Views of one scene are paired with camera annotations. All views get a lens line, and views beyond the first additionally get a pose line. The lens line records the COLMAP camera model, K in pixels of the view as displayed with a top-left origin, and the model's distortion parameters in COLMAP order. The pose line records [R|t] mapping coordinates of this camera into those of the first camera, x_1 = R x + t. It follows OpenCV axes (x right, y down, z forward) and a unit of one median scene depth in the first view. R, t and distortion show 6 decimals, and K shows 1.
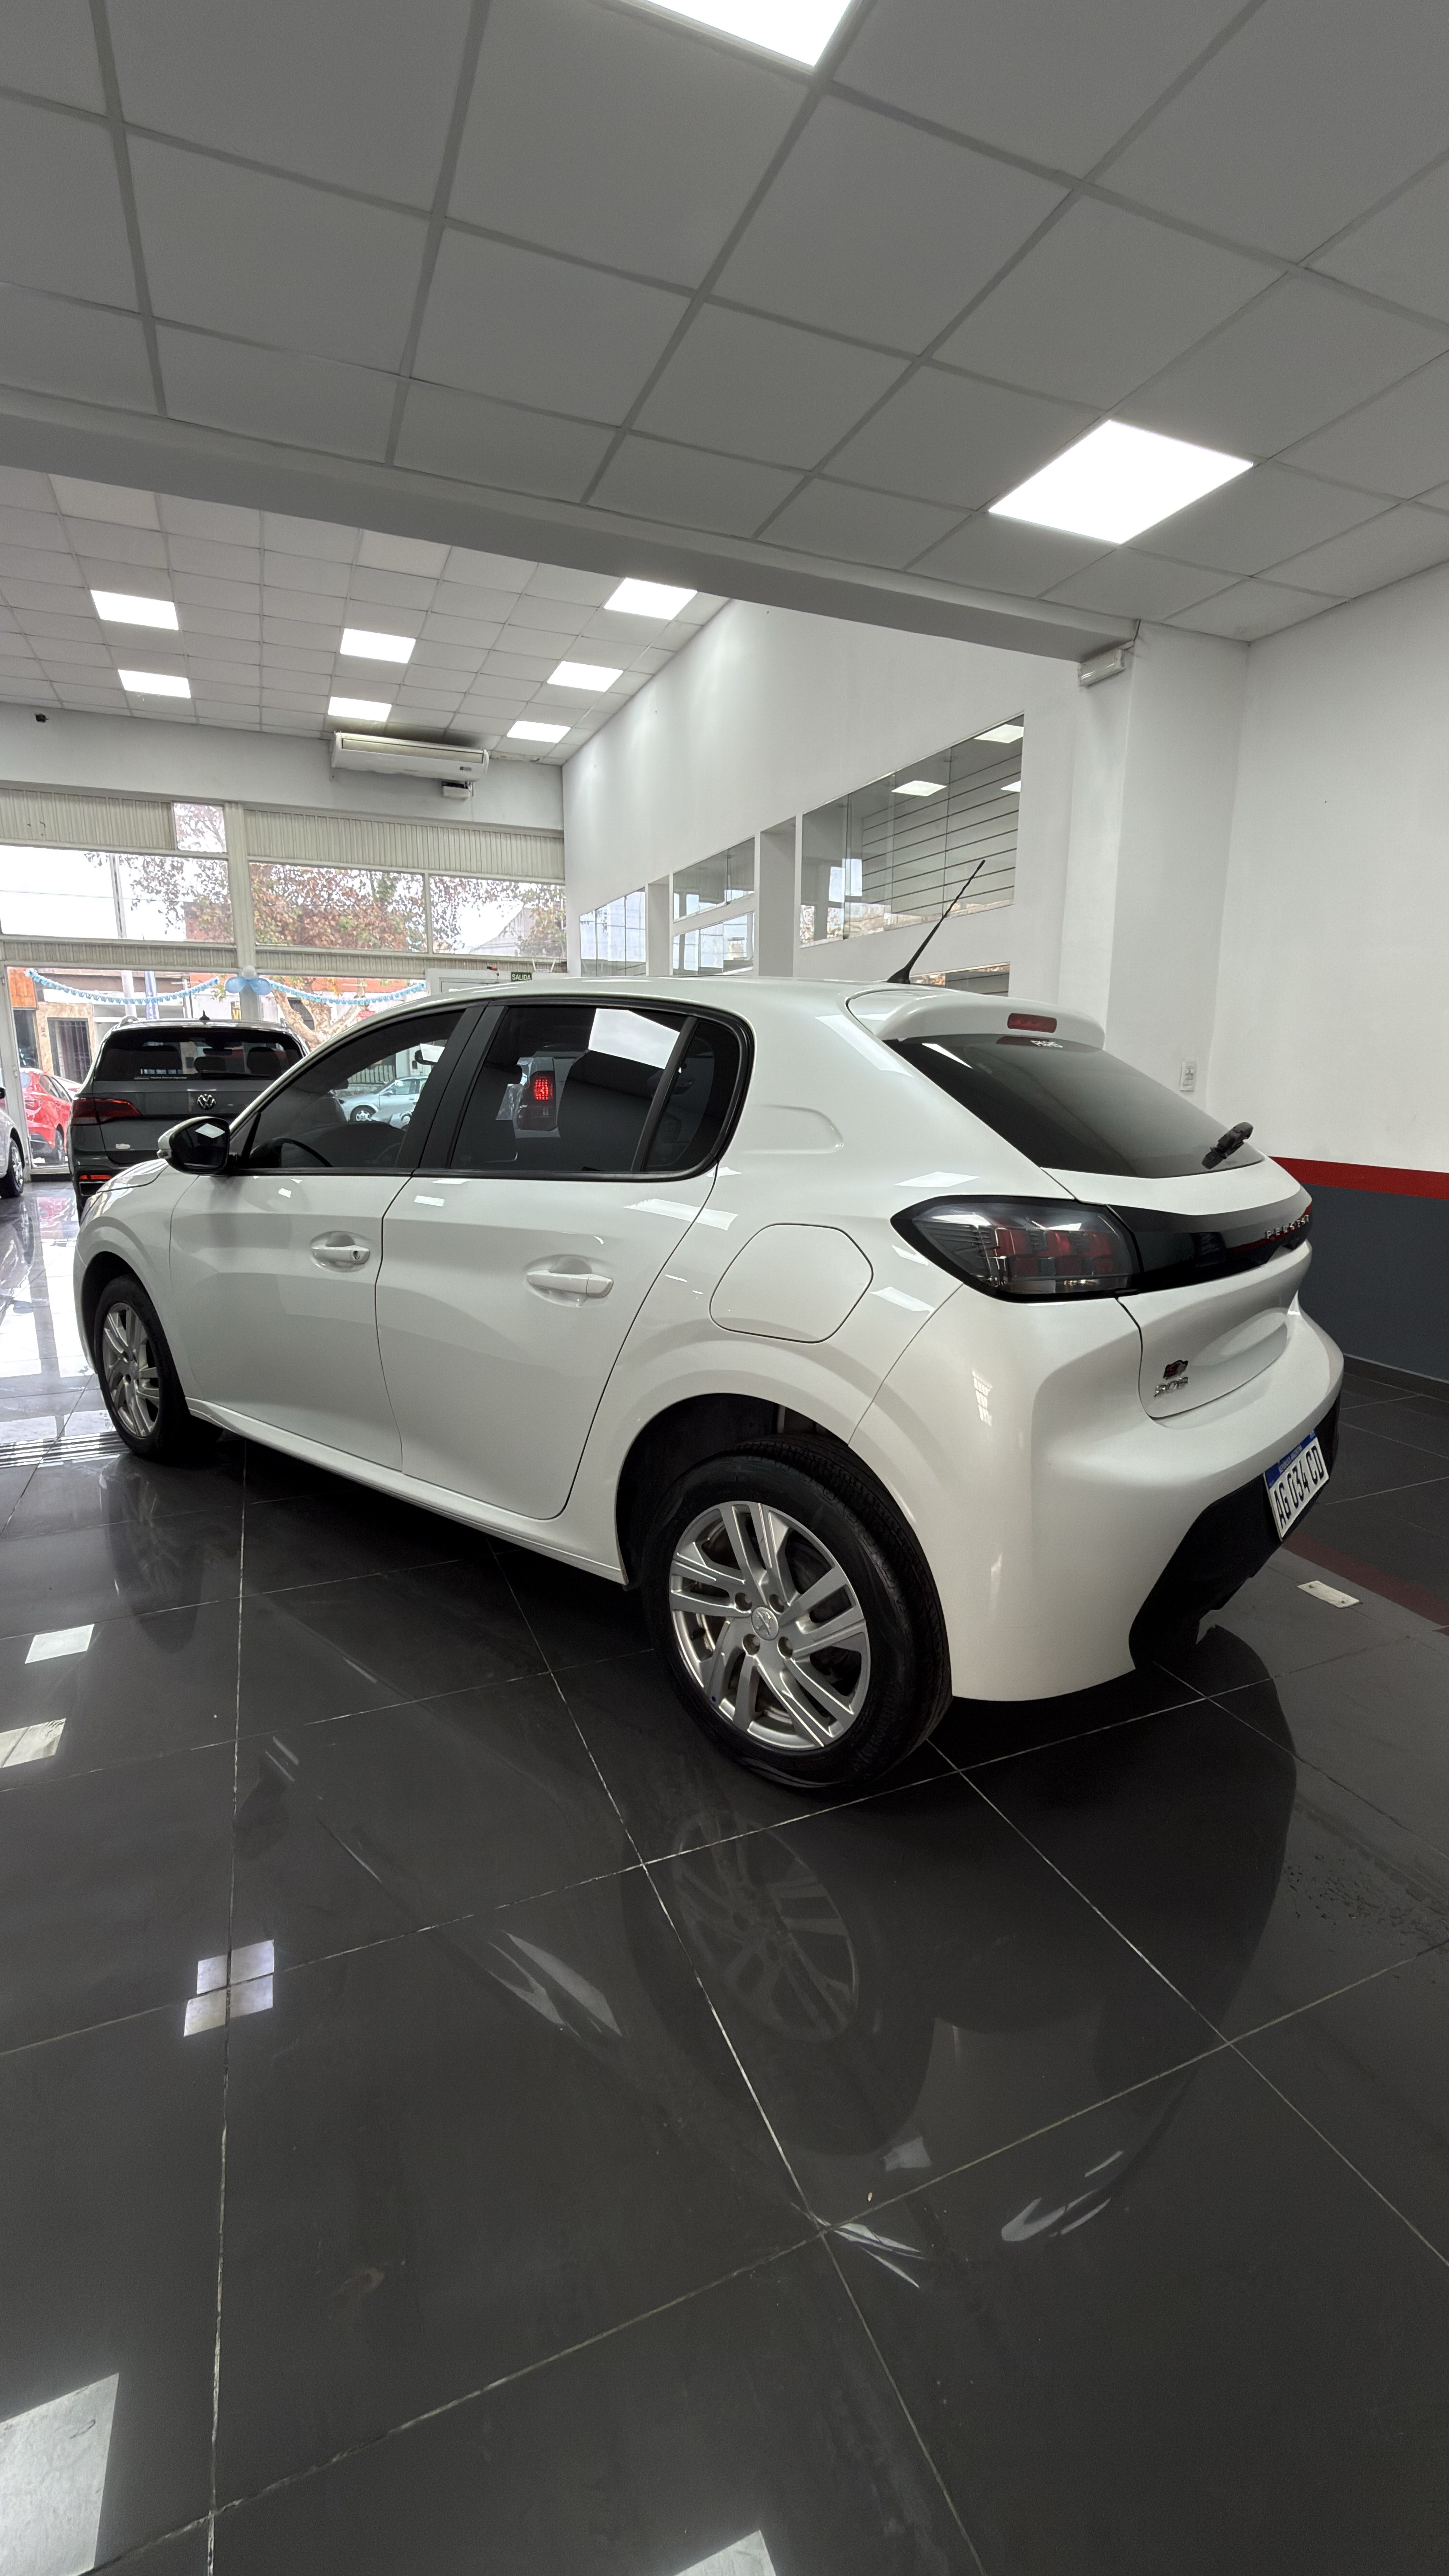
lens RADIAL K [[1074.5, 0, 724.4], [0, 1074.5, 1292.3], [0, 0, 1]] dist [0.000766, -0.000154]
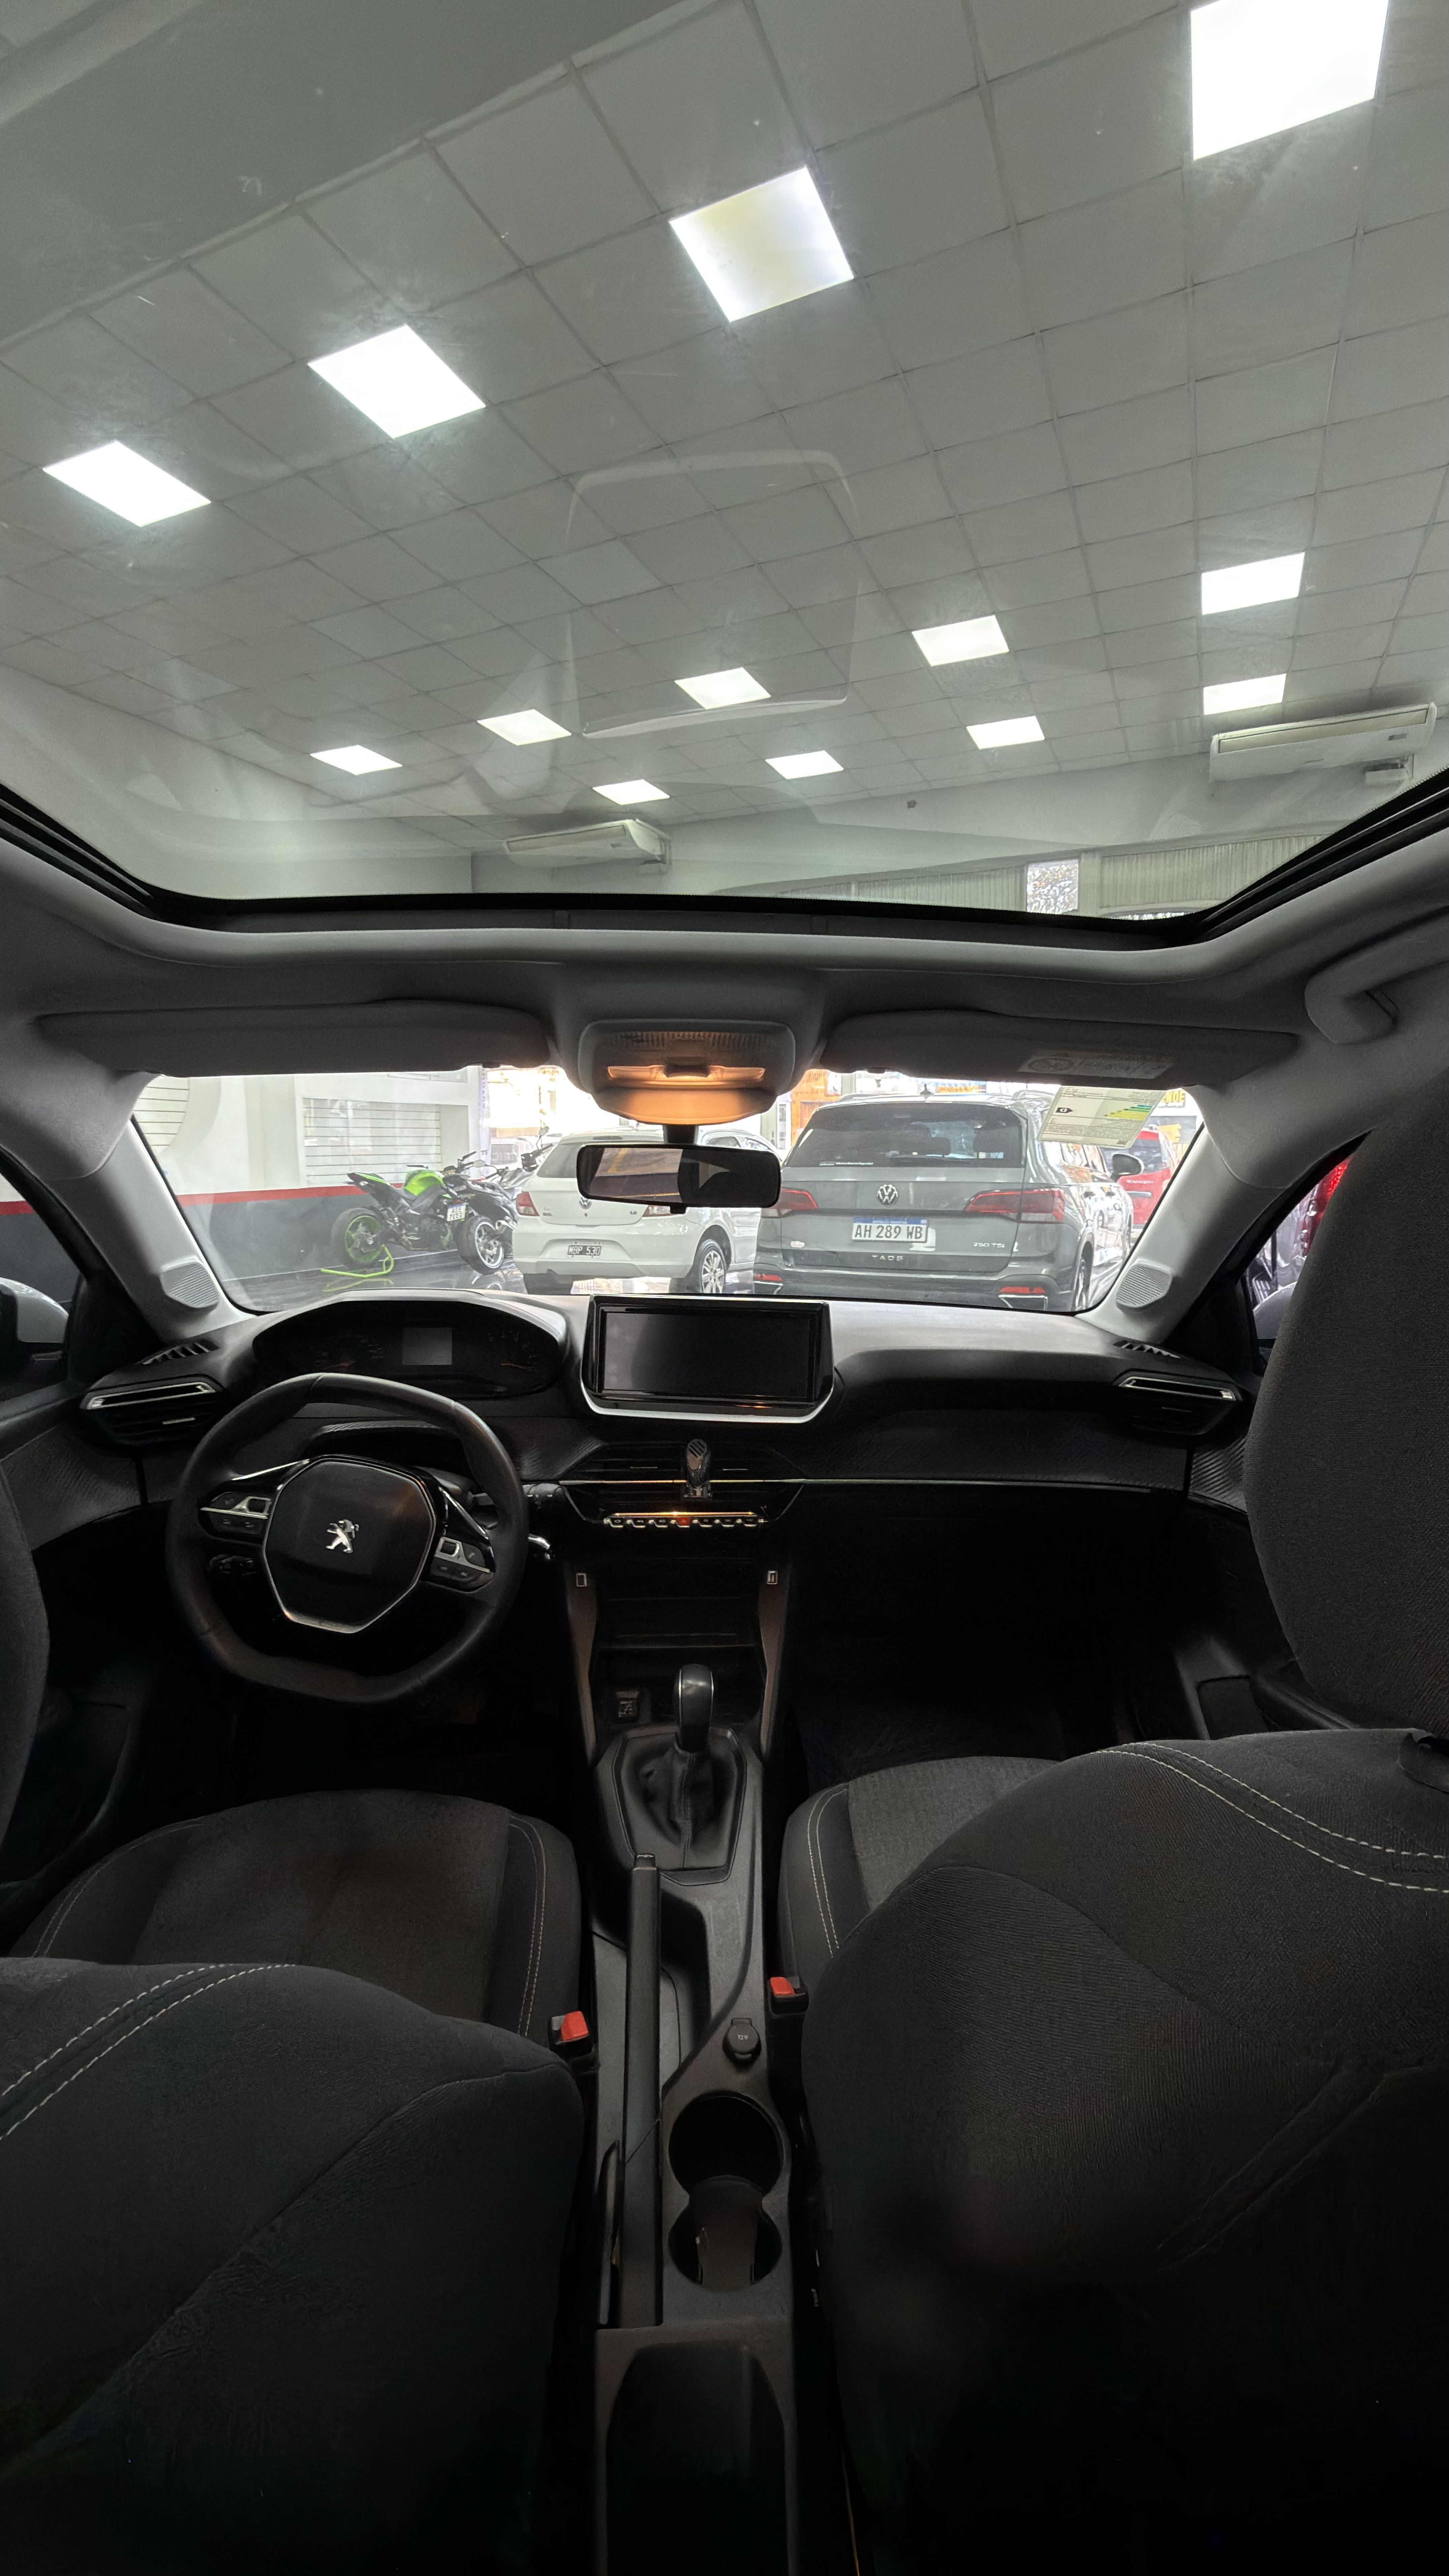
lens RADIAL K [[1078.3, 0, 724.2], [0, 1078.3, 1294.5], [0, 0, 1]] dist [-0.000121, 0.000015]
pose [[0.680552, 0.091297, -0.726989, 0.010738], [-0.143816, 0.989550, -0.010360, -0.047700], [0.718447, 0.111603, 0.686571, 0.228161]]
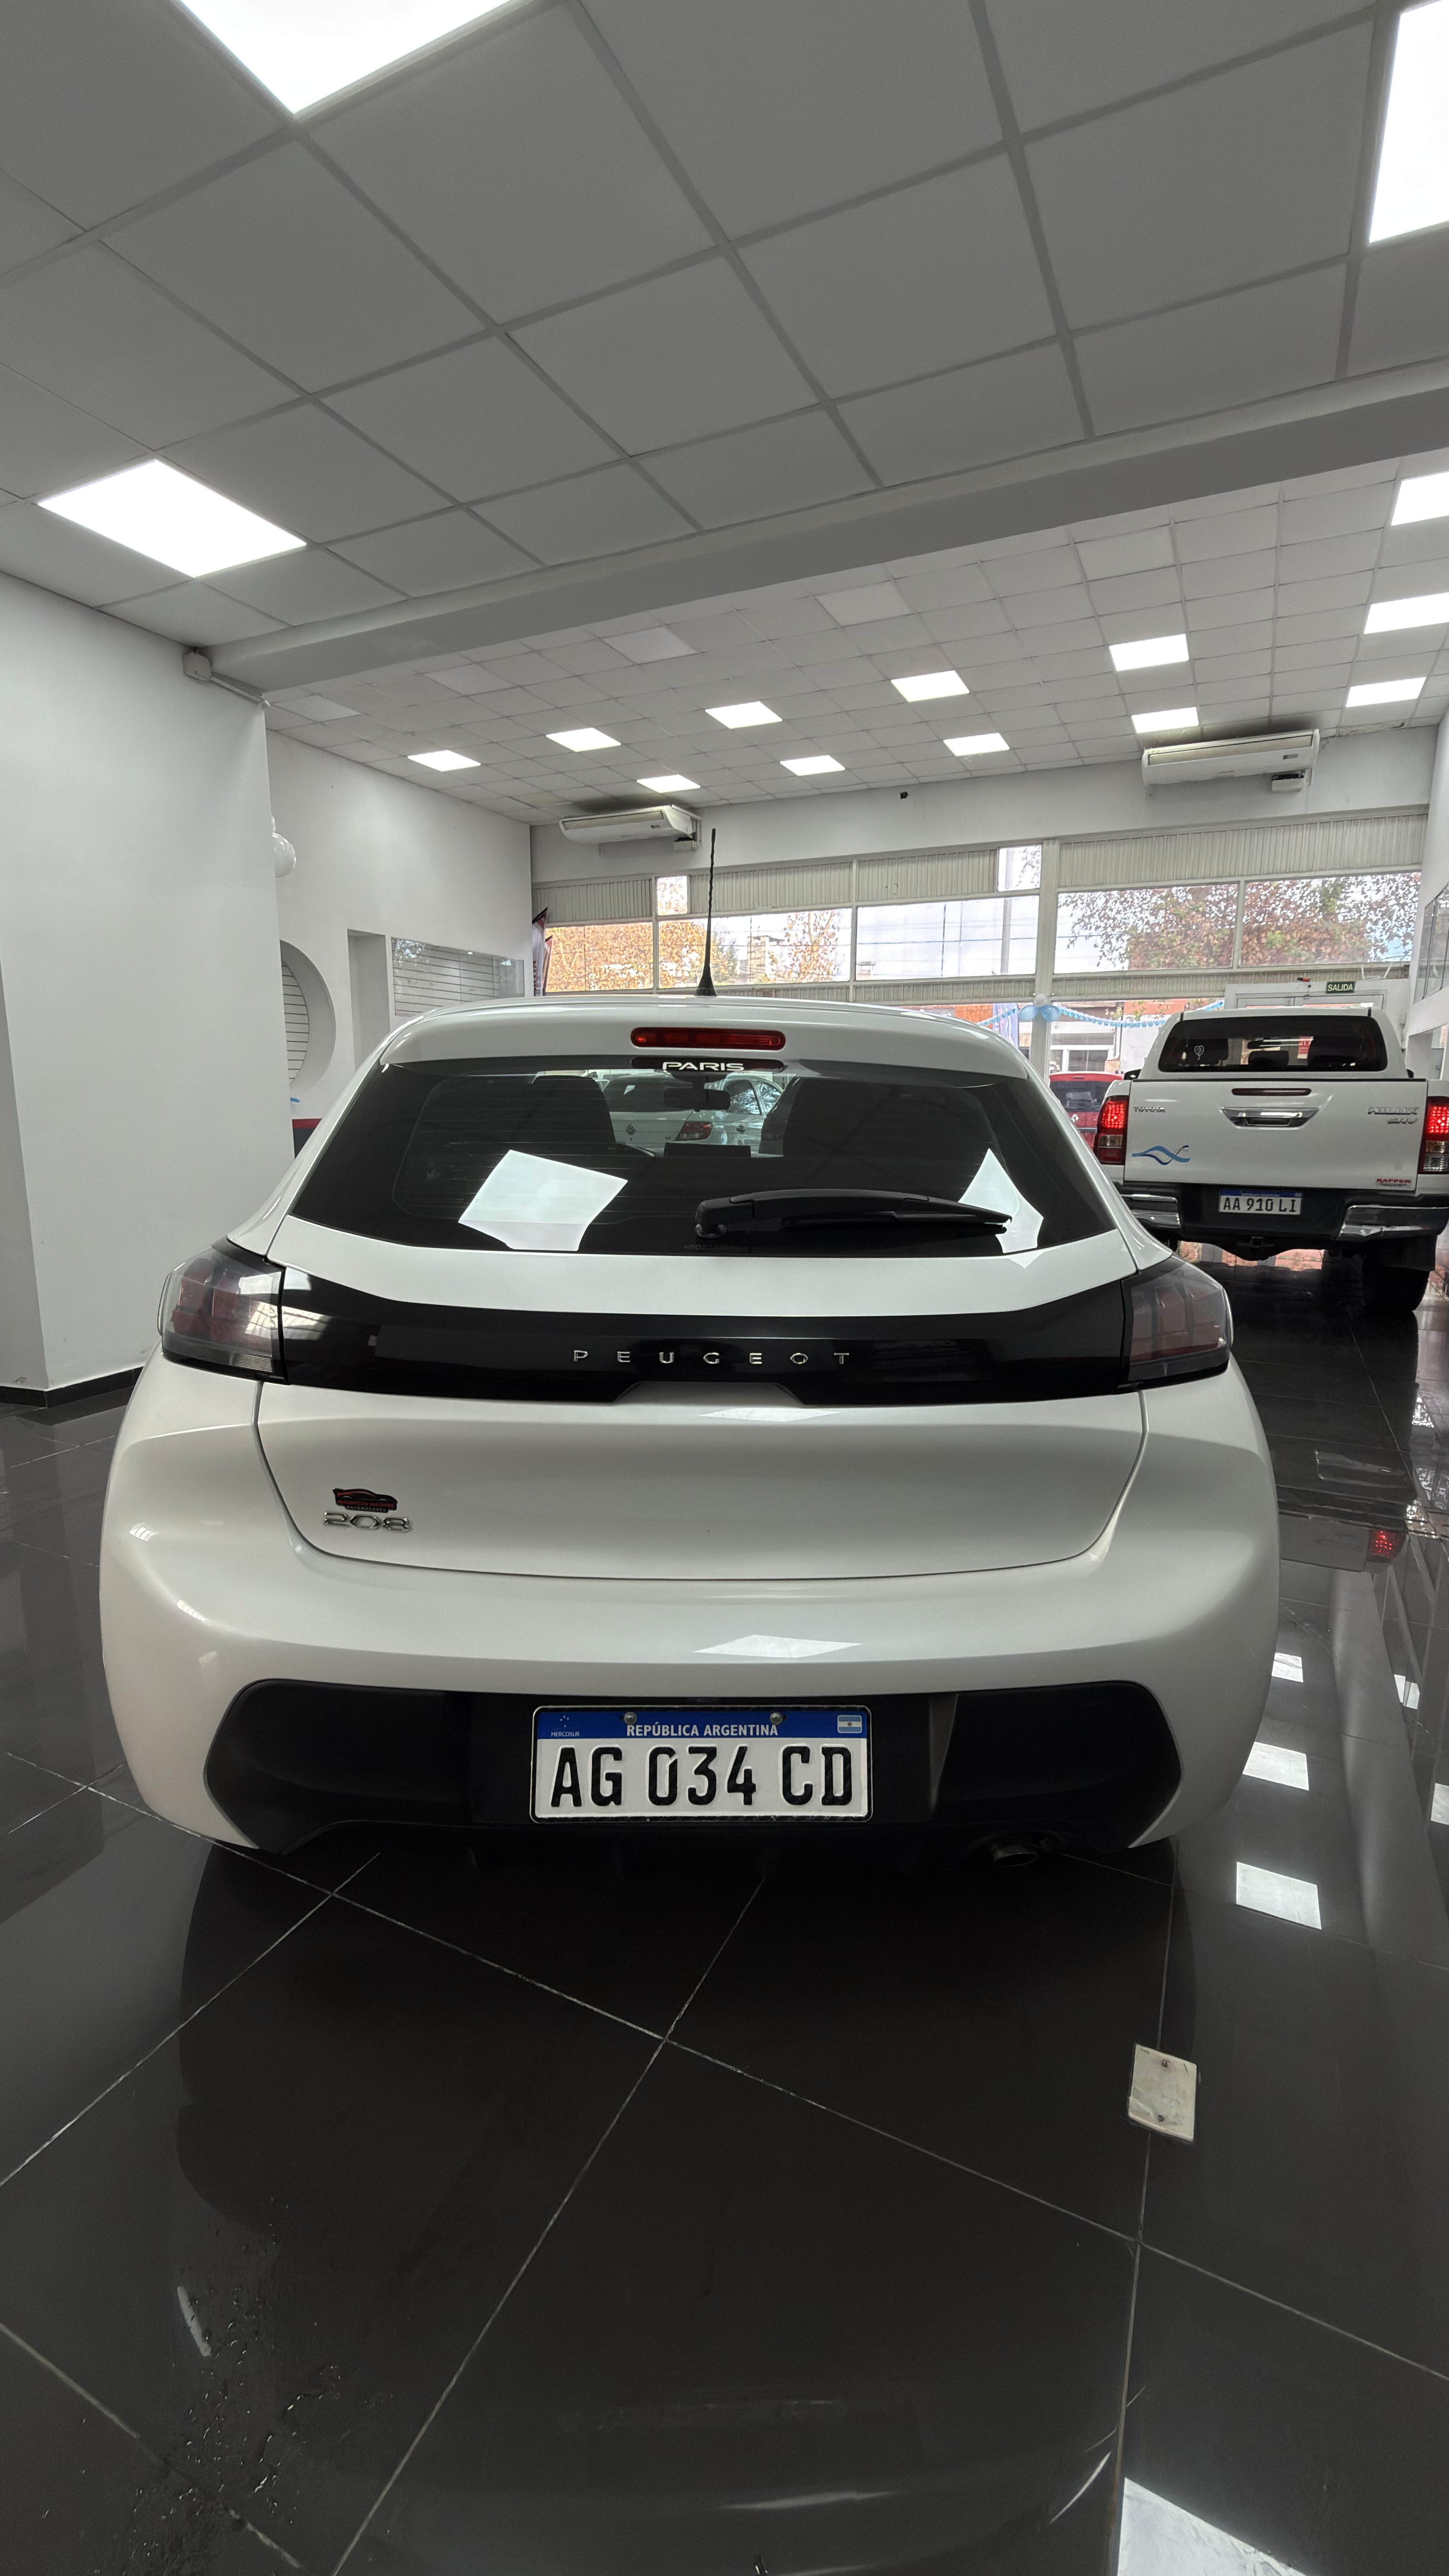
lens RADIAL K [[1074.5, 0, 724.4], [0, 1074.5, 1292.3], [0, 0, 1]] dist [0.000766, -0.000154]
pose [[0.661490, 0.143925, -0.736014, 0.168279], [-0.159555, 0.985952, 0.049400, -0.022312], [0.732784, 0.084757, 0.675162, 0.100690]]
